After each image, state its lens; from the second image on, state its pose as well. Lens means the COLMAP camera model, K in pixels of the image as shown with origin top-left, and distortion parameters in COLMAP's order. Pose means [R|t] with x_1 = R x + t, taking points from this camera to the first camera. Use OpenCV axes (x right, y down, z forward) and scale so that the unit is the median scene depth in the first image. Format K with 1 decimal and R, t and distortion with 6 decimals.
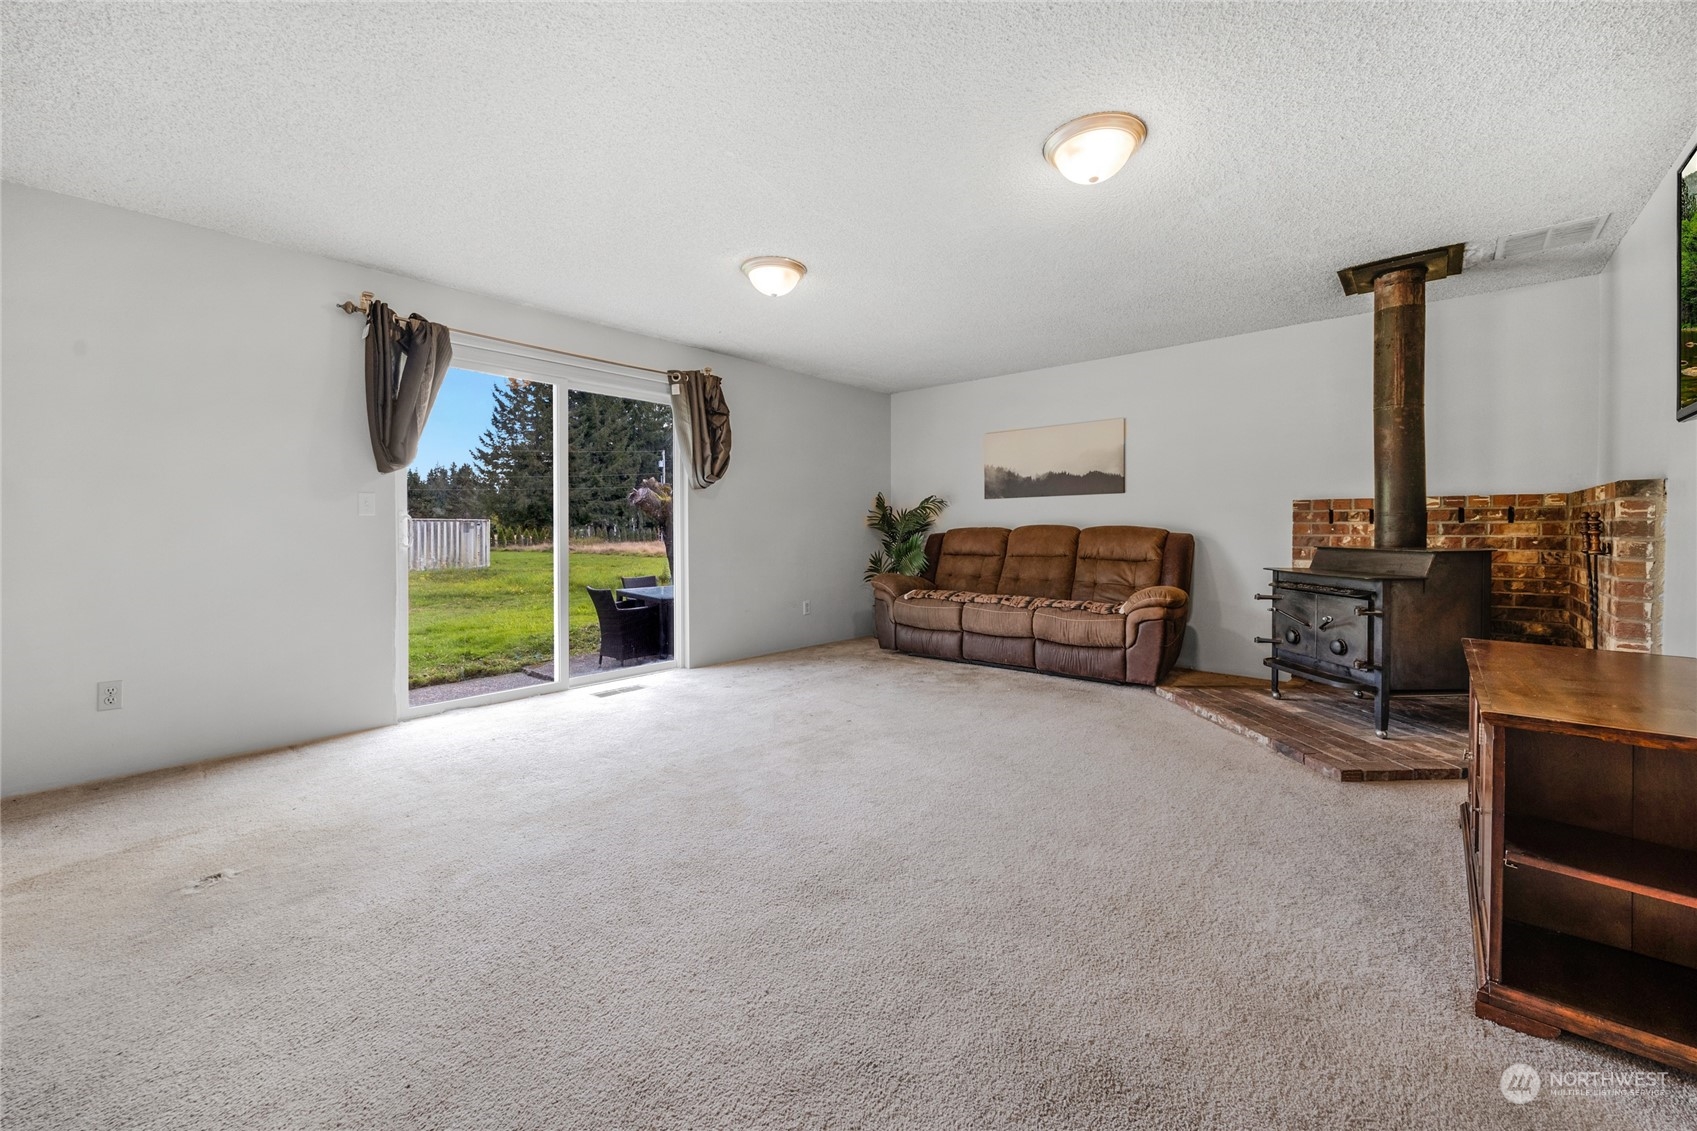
lens RADIAL K [[665.4, 0, 860.3], [0, 665.4, 552.6], [0, 0, 1]] dist [-0.000664, -0.000020]
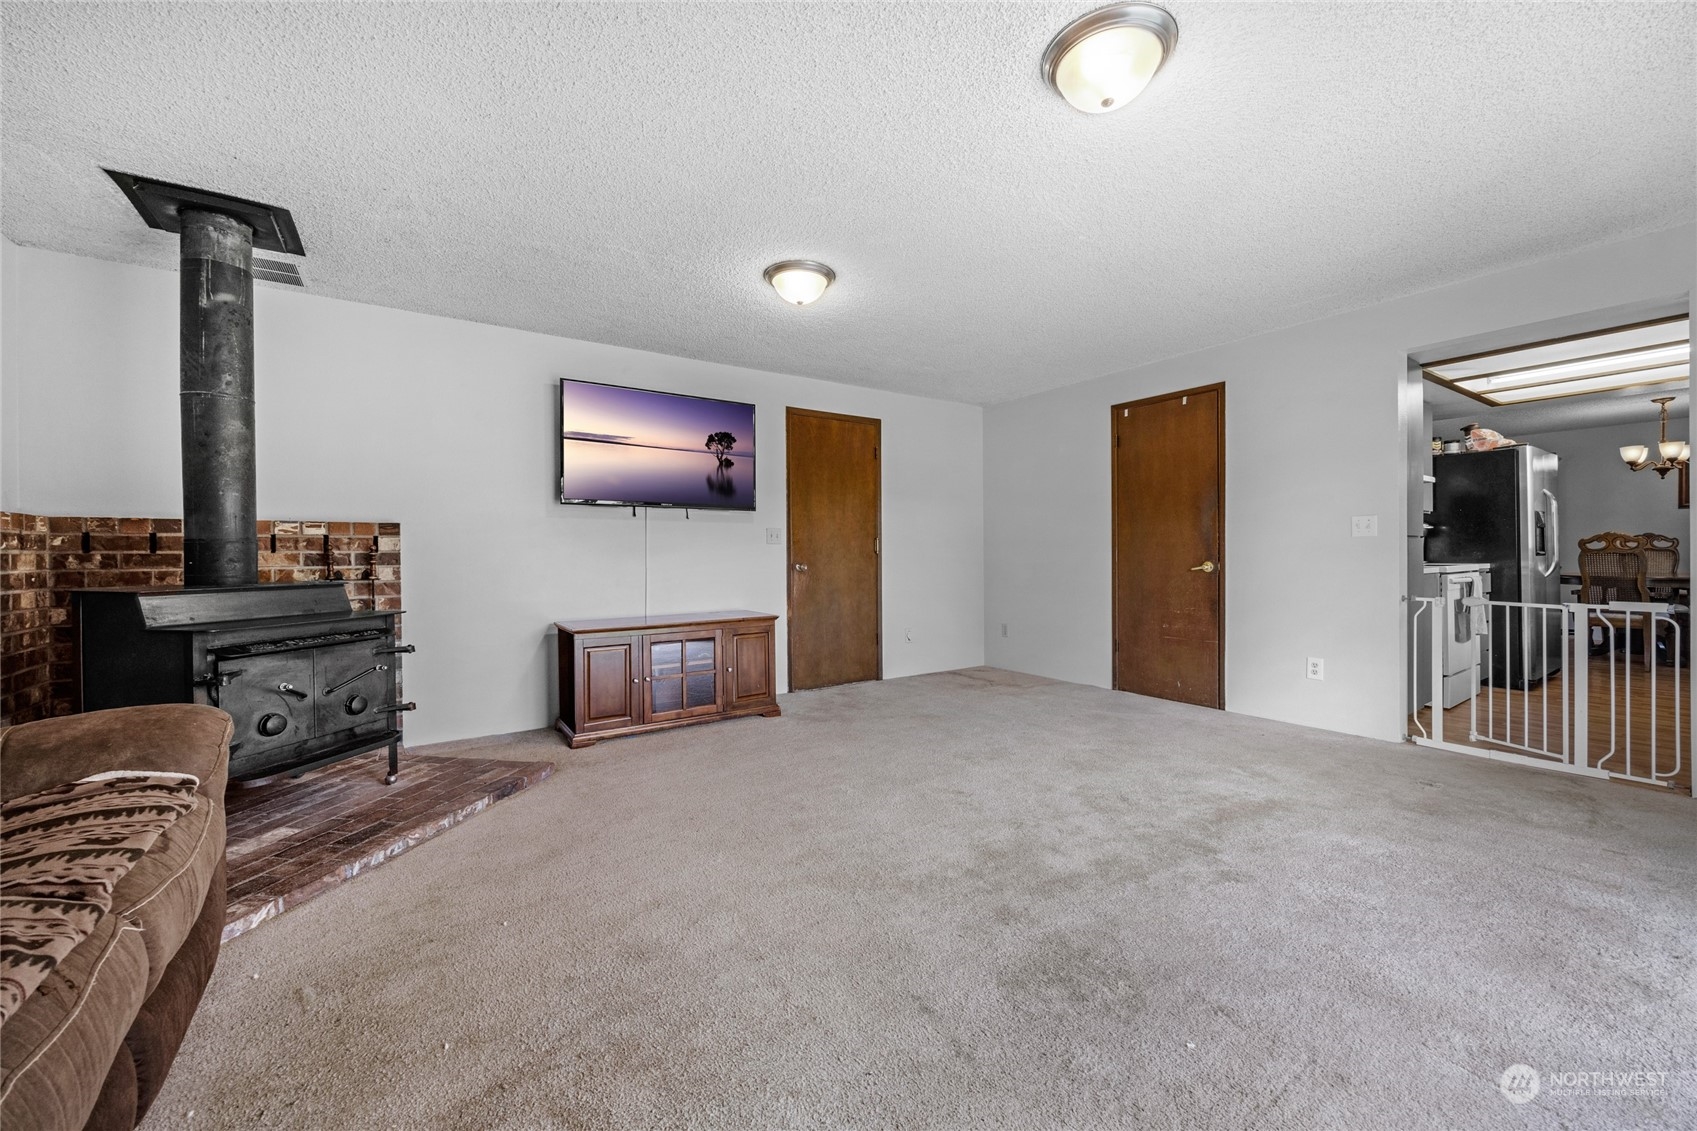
lens RADIAL K [[665.4, 0, 860.3], [0, 665.4, 552.6], [0, 0, 1]] dist [-0.000664, -0.000020]
pose [[-0.969089, 0.008405, 0.246568, -0.077021], [0.017271, 0.999279, 0.033814, -0.062513], [-0.246106, 0.037027, -0.968535, 1.706972]]
